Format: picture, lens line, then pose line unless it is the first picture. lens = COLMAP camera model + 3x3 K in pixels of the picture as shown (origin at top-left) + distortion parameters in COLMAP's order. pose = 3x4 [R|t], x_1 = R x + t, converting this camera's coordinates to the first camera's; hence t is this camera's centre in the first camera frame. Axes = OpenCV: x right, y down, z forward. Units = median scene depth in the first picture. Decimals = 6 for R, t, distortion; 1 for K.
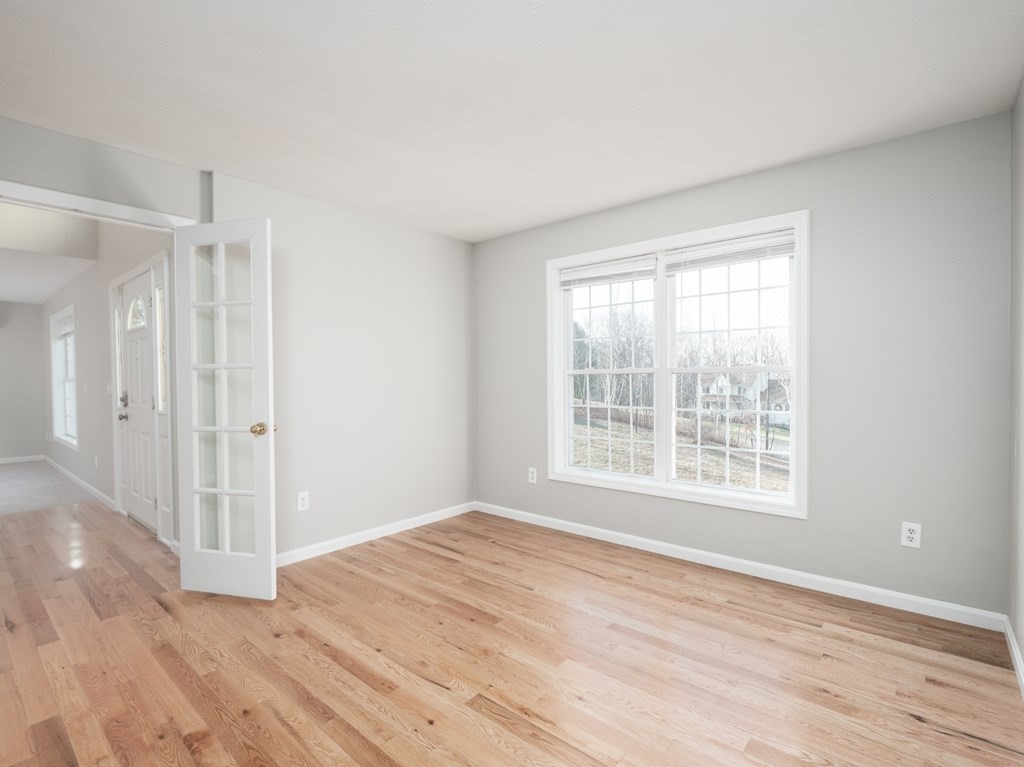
lens RADIAL K [[509.0, 0, 509.9], [0, 509.0, 389.4], [0, 0, 1]] dist [-0.006974, -0.002695]
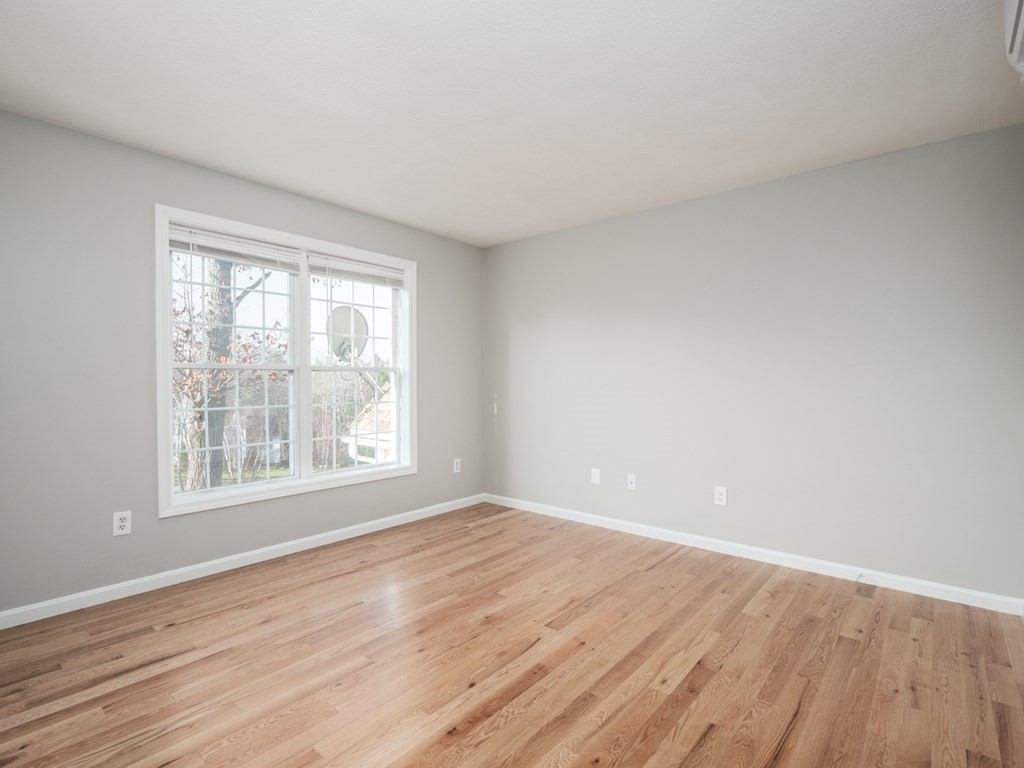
lens RADIAL K [[509.0, 0, 513.7], [0, 509.0, 390.3], [0, 0, 1]] dist [-0.006974, -0.002695]
pose [[-0.025551, -0.010623, 0.999617, -0.802323], [0.022689, 0.999680, 0.011204, 0.006339], [-0.999416, 0.022967, -0.025302, 0.679143]]
